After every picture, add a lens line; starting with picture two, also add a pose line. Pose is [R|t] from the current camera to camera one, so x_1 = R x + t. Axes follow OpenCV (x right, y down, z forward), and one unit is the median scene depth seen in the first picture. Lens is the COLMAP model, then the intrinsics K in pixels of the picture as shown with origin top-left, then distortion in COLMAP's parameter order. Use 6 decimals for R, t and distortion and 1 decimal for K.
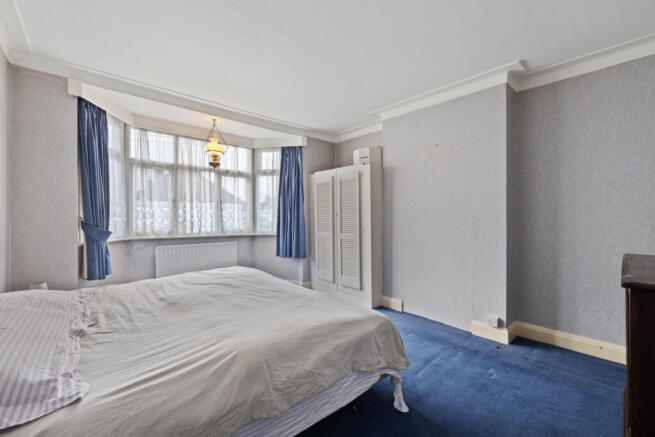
lens RADIAL K [[276.8, 0, 328.0], [0, 276.8, 216.8], [0, 0, 1]] dist [-0.004038, -0.001848]
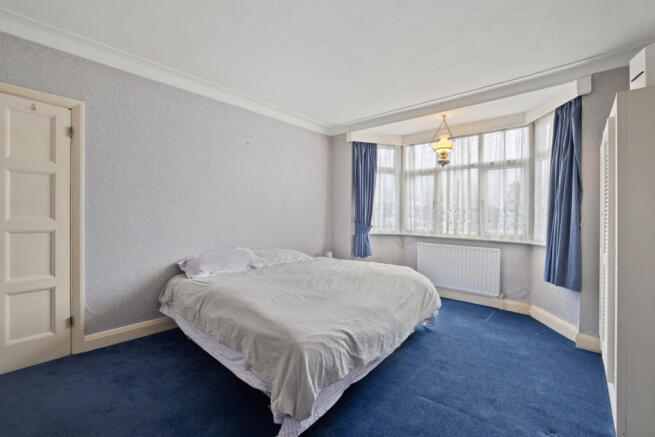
lens RADIAL K [[276.8, 0, 323.7], [0, 276.8, 220.4], [0, 0, 1]] dist [-0.004038, -0.001848]
pose [[0.094409, 0.018539, -0.995361, 0.499040], [-0.014737, 0.999743, 0.017222, -0.000336], [0.995424, 0.013043, 0.094658, 0.494687]]
